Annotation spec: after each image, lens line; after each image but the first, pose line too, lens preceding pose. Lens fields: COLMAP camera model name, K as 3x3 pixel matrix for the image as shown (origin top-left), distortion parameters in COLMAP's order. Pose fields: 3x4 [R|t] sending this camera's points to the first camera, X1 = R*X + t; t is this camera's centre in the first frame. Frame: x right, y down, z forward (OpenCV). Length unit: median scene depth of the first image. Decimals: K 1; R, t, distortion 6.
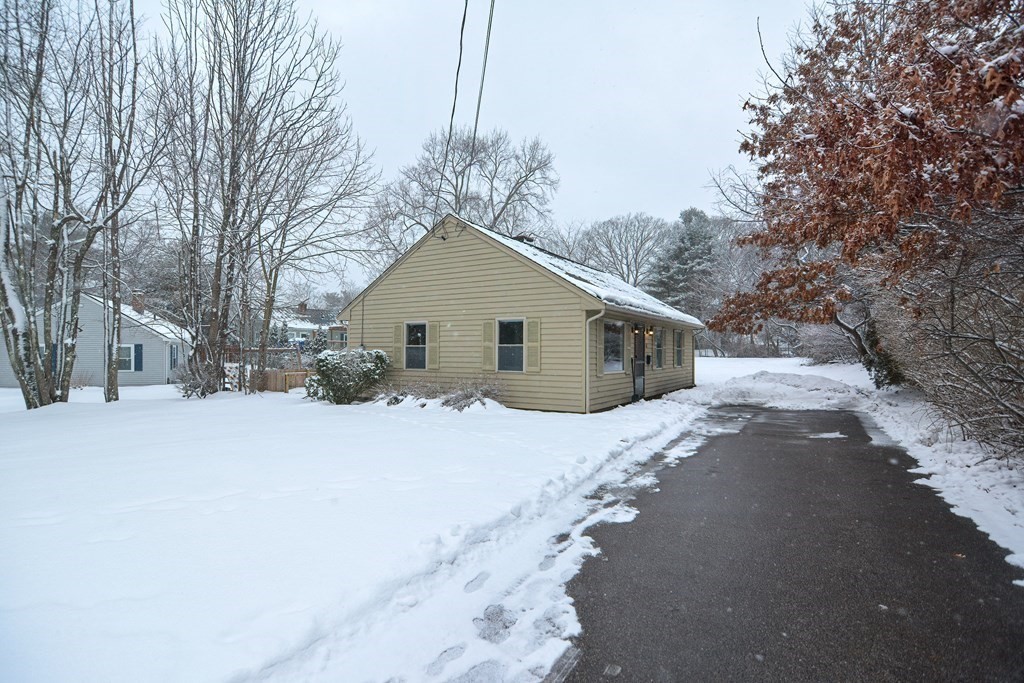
lens RADIAL K [[504.5, 0, 506.6], [0, 504.5, 349.1], [0, 0, 1]] dist [-0.019035, 0.006853]
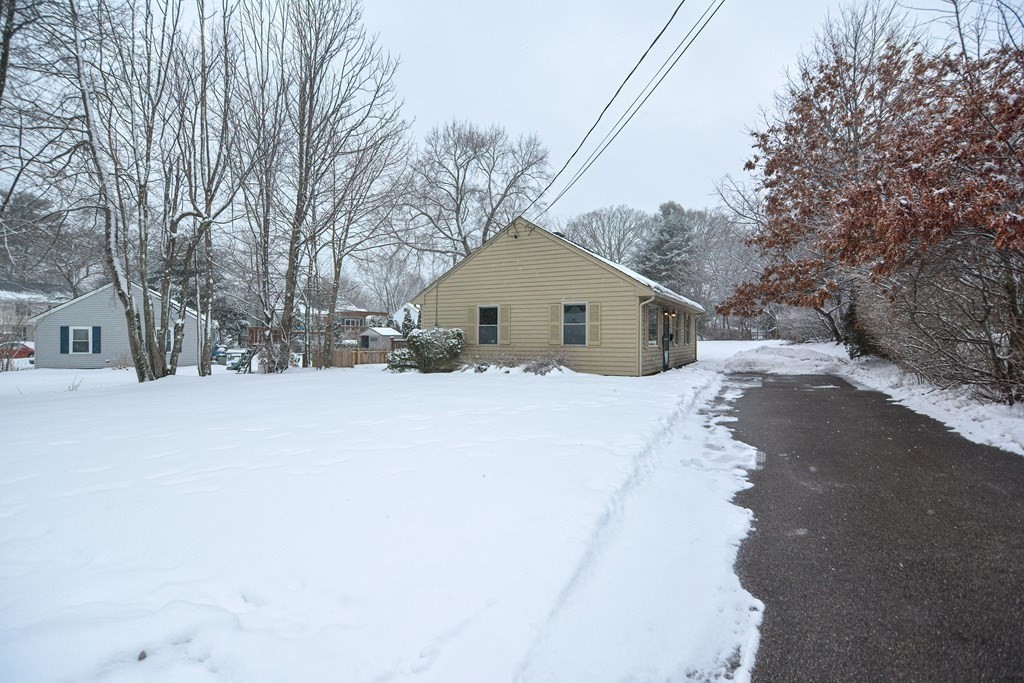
lens RADIAL K [[504.5, 0, 517.8], [0, 504.5, 336.8], [0, 0, 1]] dist [-0.019035, 0.006853]
pose [[0.996832, -0.001164, 0.079532, -0.201725], [0.001037, 0.999998, 0.001646, 0.018742], [-0.079534, -0.001558, 0.996831, -0.200099]]
